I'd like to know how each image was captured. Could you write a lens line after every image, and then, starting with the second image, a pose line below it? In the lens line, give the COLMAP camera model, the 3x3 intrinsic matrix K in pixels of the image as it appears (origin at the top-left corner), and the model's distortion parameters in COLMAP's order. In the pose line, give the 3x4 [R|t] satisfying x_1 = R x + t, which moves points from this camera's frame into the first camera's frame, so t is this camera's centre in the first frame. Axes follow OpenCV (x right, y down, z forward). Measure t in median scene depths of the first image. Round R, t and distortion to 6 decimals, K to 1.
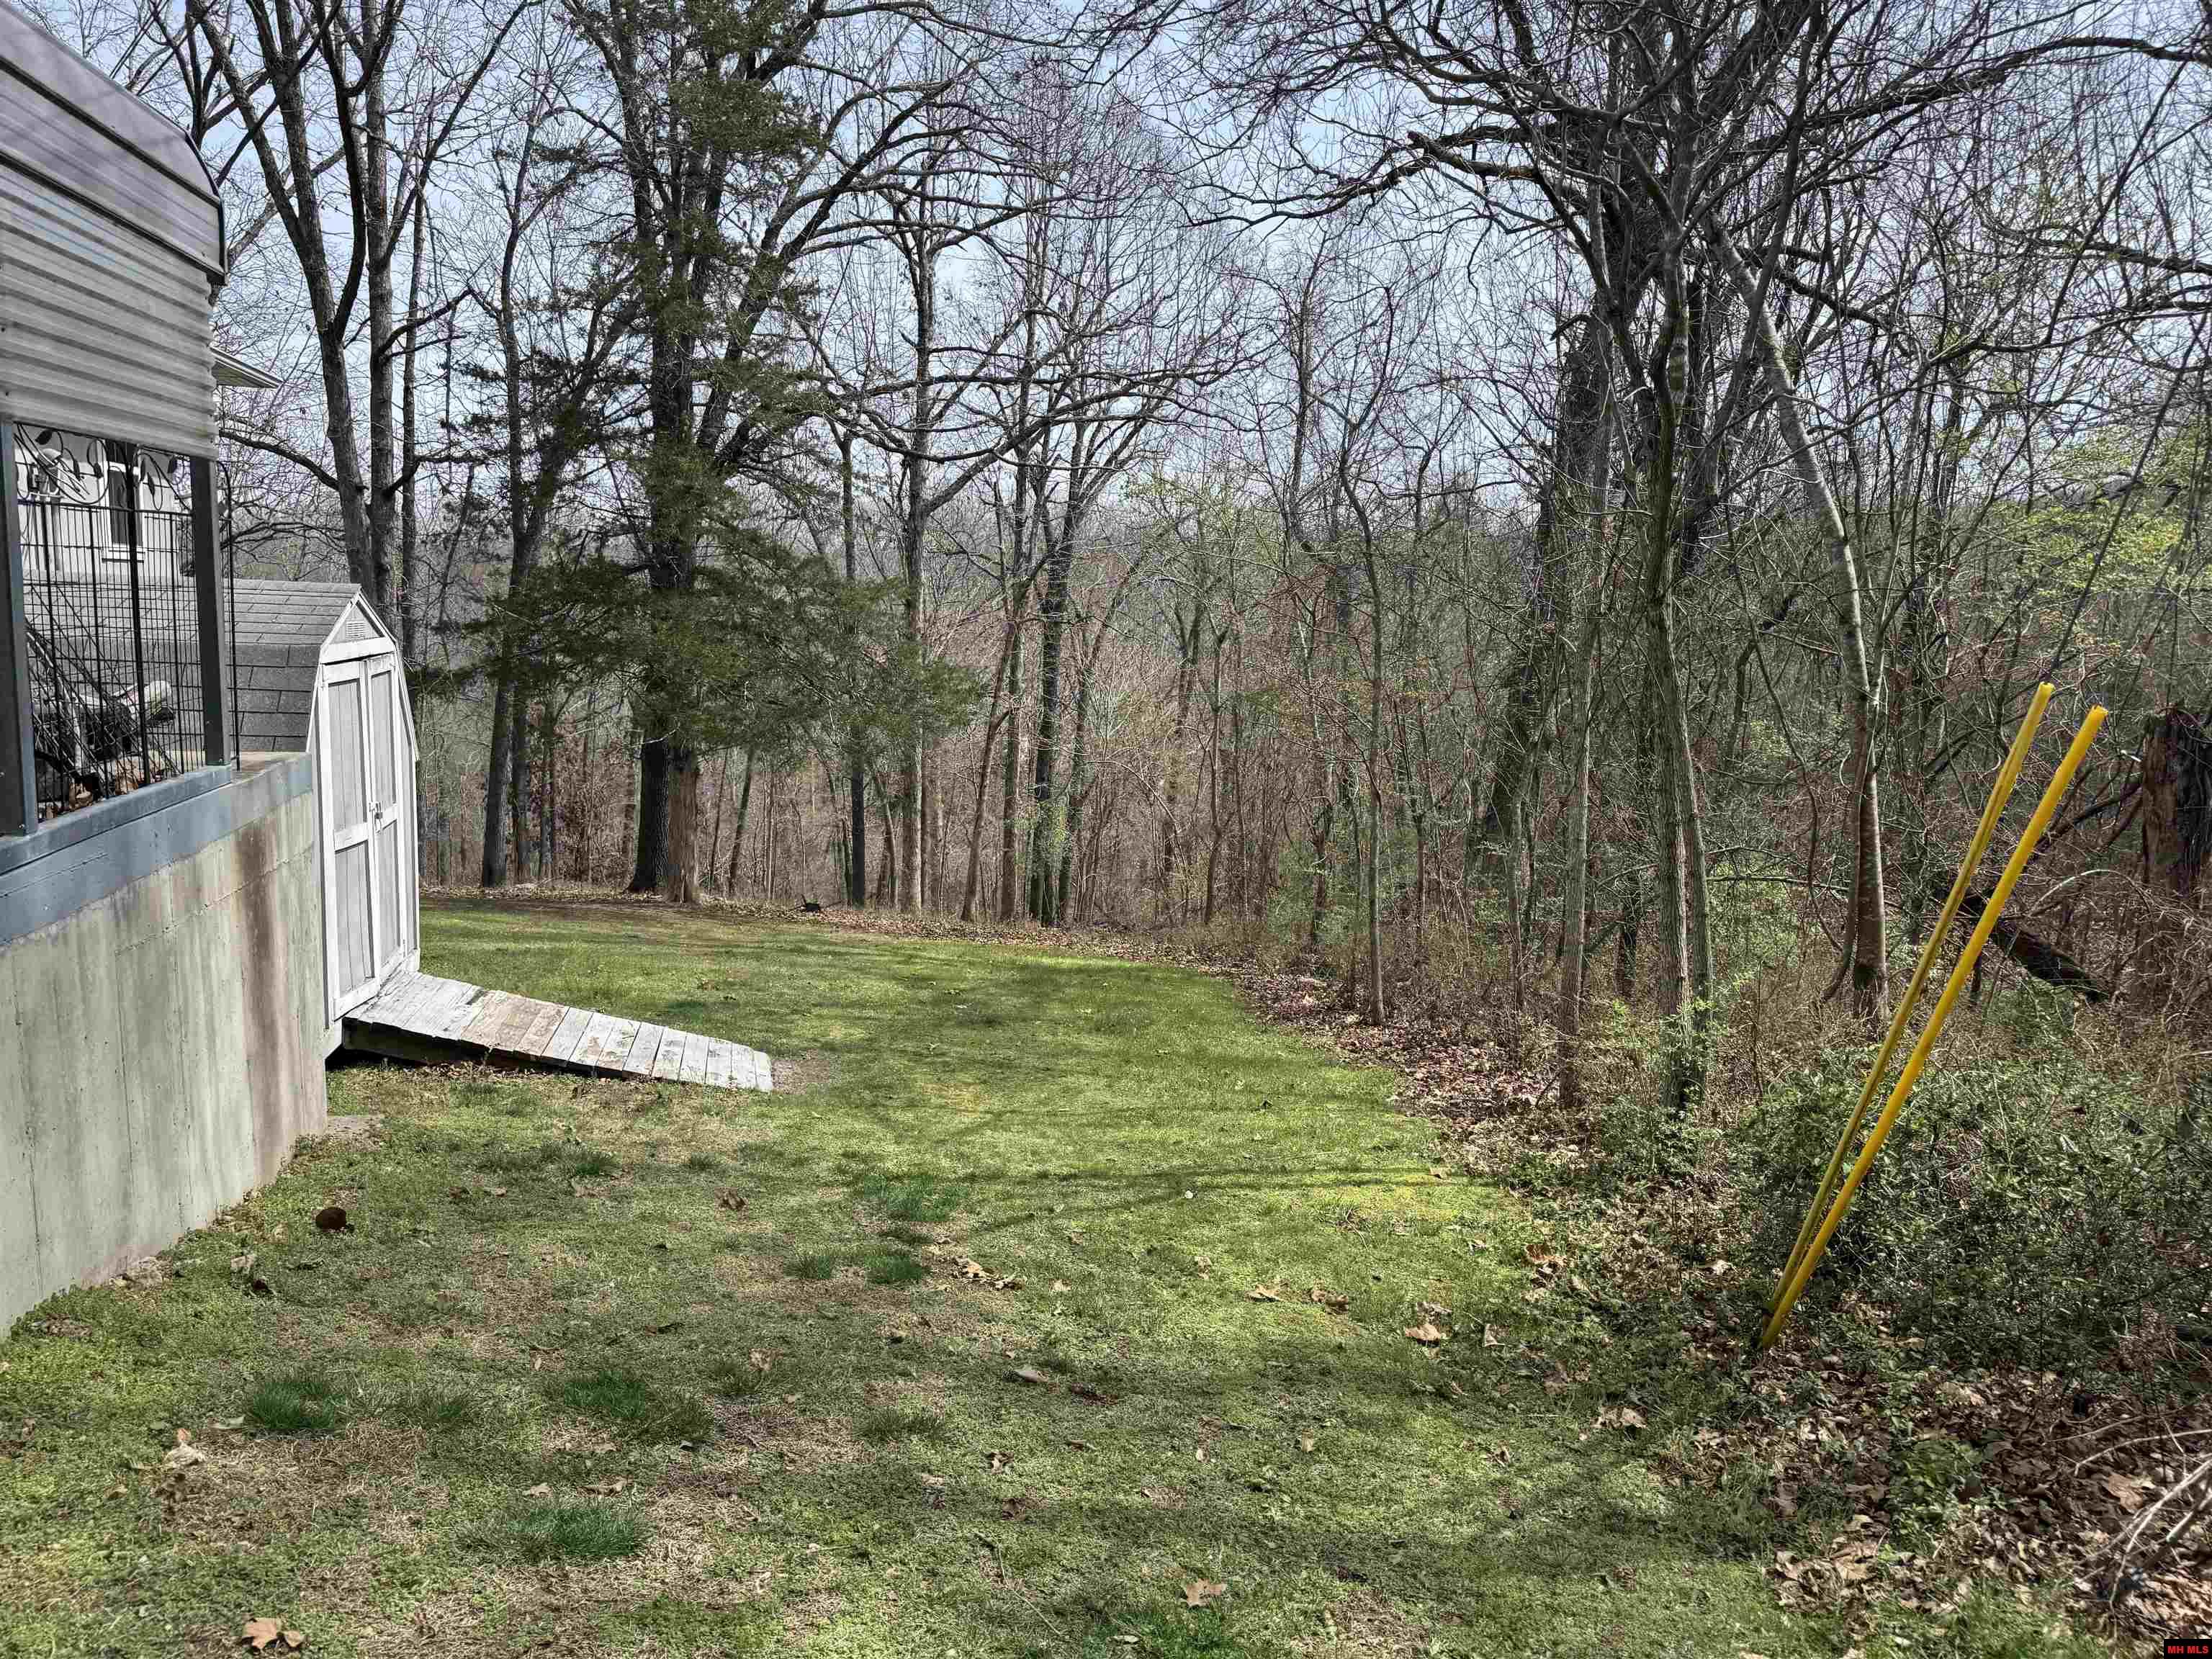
lens RADIAL K [[1523.7, 0, 1106.0], [0, 1523.7, 829.5], [0, 0, 1]] dist [0.062542, -0.071826]
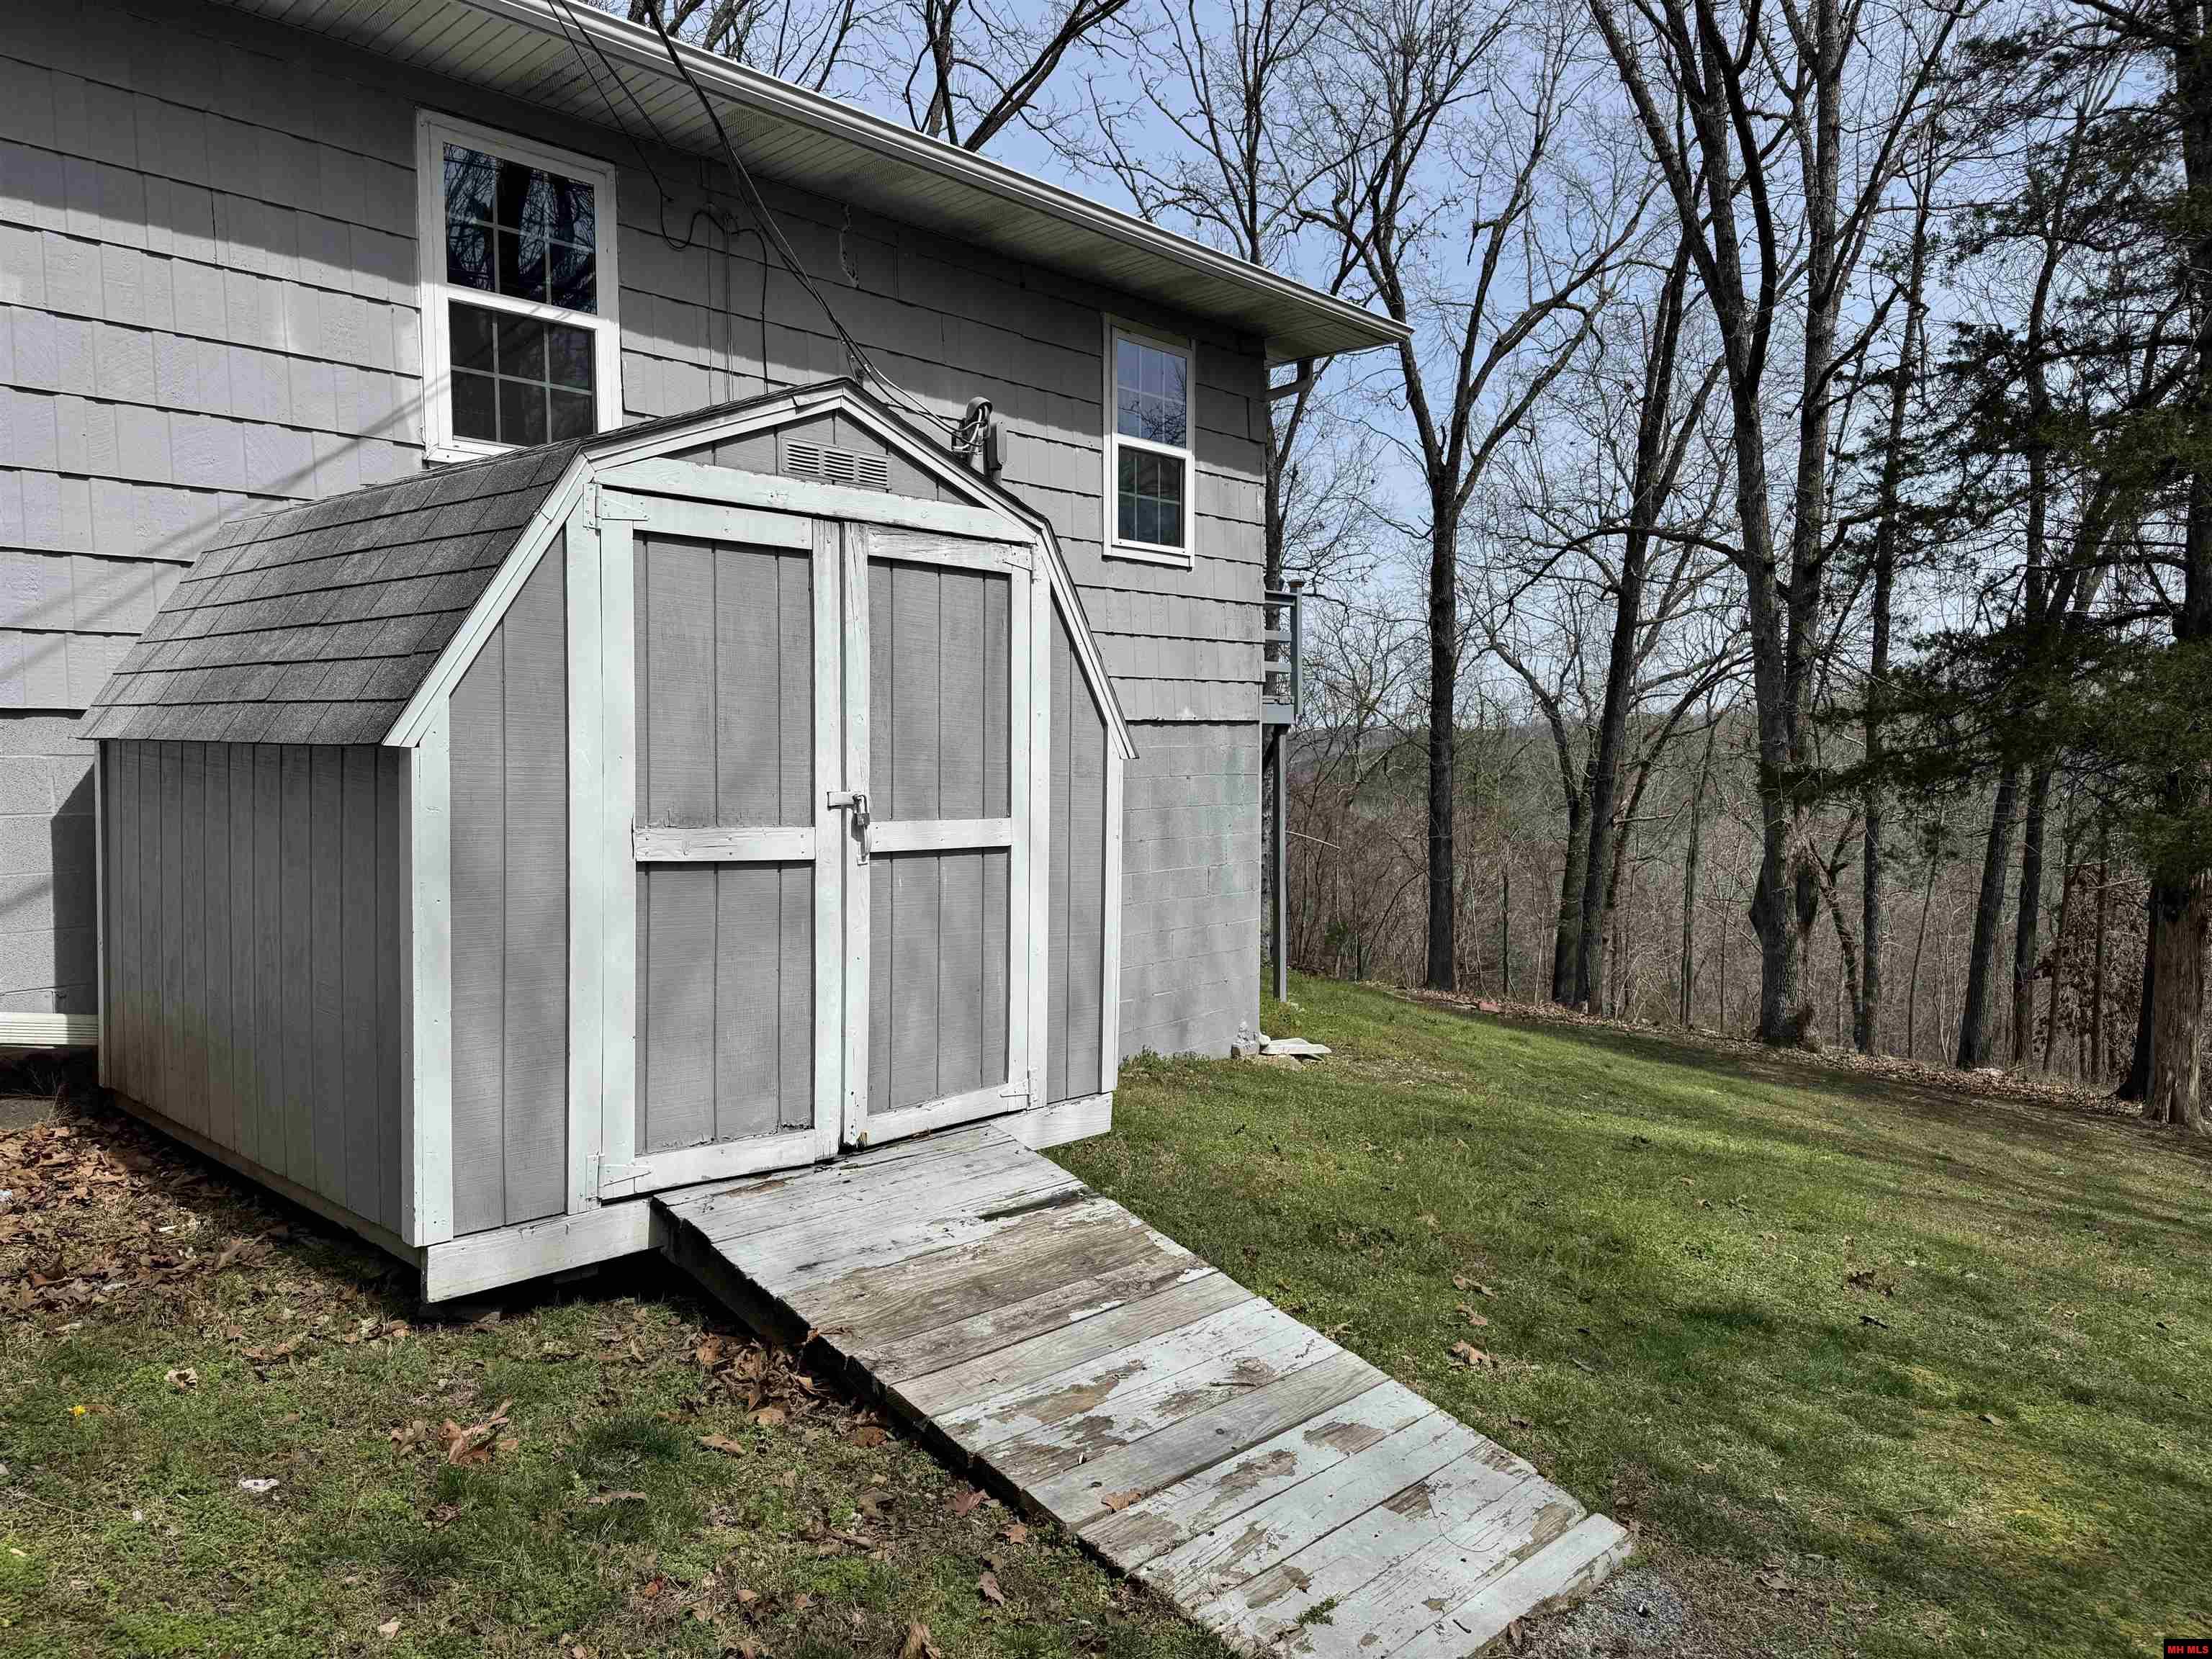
lens RADIAL K [[1523.7, 0, 1106.0], [0, 1523.7, 829.5], [0, 0, 1]] dist [0.062542, -0.071826]
pose [[0.562160, 0.002786, -0.827024, 0.012849], [-0.092747, 0.993899, -0.059695, 0.011576], [0.821811, 0.110263, 0.558989, 0.641818]]
